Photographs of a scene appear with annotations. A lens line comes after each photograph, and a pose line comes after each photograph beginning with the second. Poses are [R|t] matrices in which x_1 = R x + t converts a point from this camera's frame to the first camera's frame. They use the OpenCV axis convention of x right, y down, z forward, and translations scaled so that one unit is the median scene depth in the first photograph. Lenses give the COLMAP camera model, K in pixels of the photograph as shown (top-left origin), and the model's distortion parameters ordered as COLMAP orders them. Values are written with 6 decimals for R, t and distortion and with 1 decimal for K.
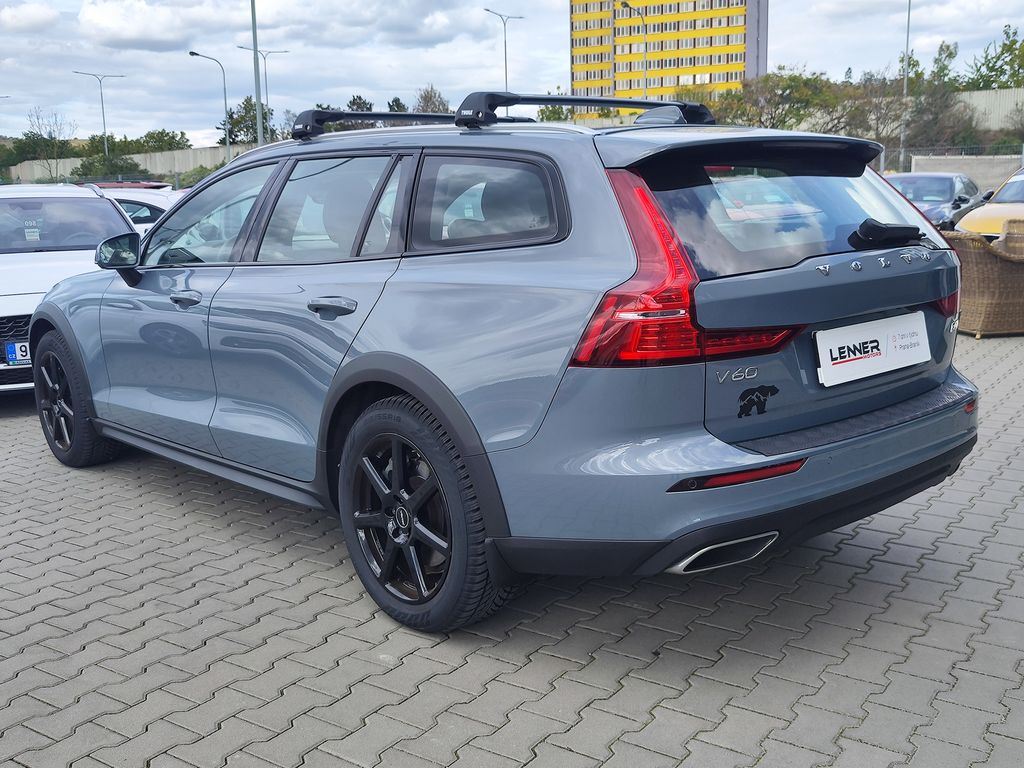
lens RADIAL K [[1022.8, 0, 516.9], [0, 1022.8, 383.0], [0, 0, 1]] dist [0.065759, 0.000000]
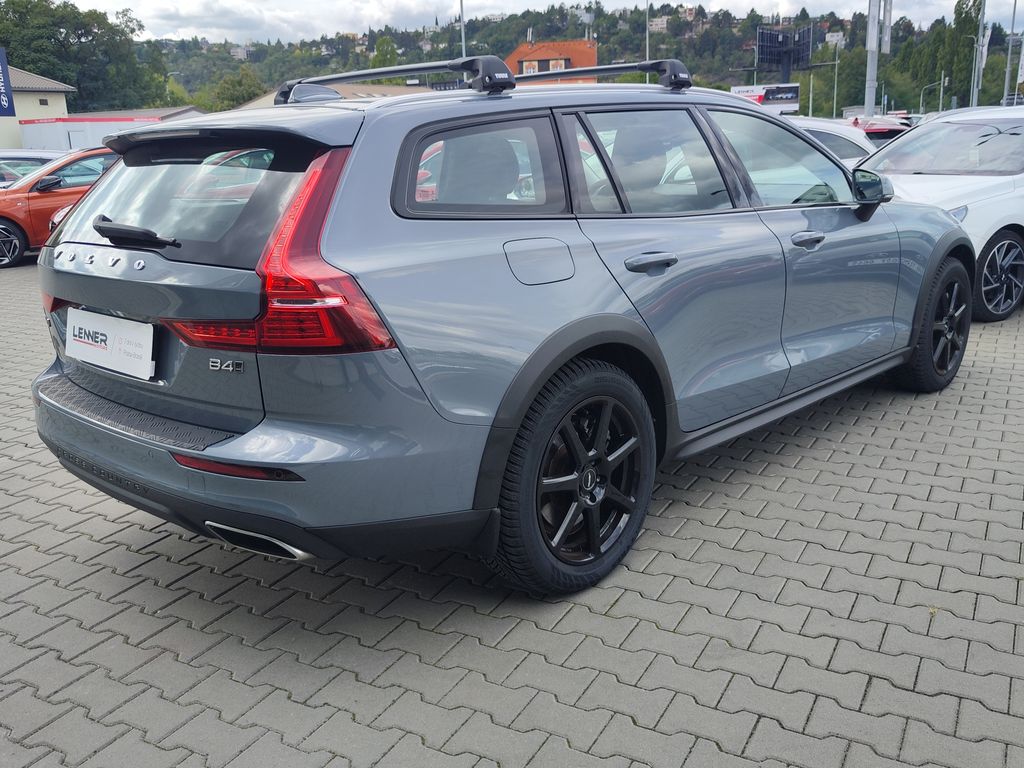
lens RADIAL K [[919.7, 0, 511.8], [0, 919.7, 384.8], [0, 0, 1]] dist [0.009578, -0.002647]
pose [[0.091573, 0.271350, -0.958115, 1.269034], [-0.148233, 0.955152, 0.256344, -0.286167], [0.984704, 0.118550, 0.127689, 1.290150]]
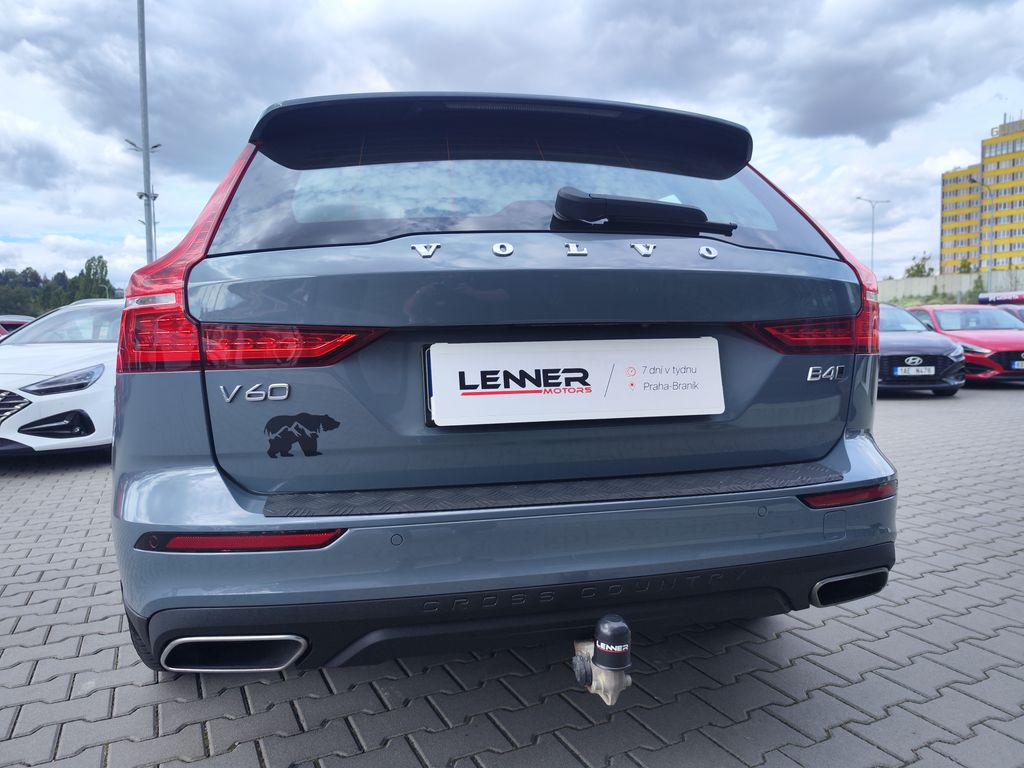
lens RADIAL K [[683.6, 0, 503.5], [0, 683.6, 381.4], [0, 0, 1]] dist [0.016303, 0.001310]
pose [[0.870594, 0.033542, -0.490858, 0.520867], [-0.089708, 0.991771, -0.091336, 0.010344], [0.483755, 0.123551, 0.866439, 0.606617]]
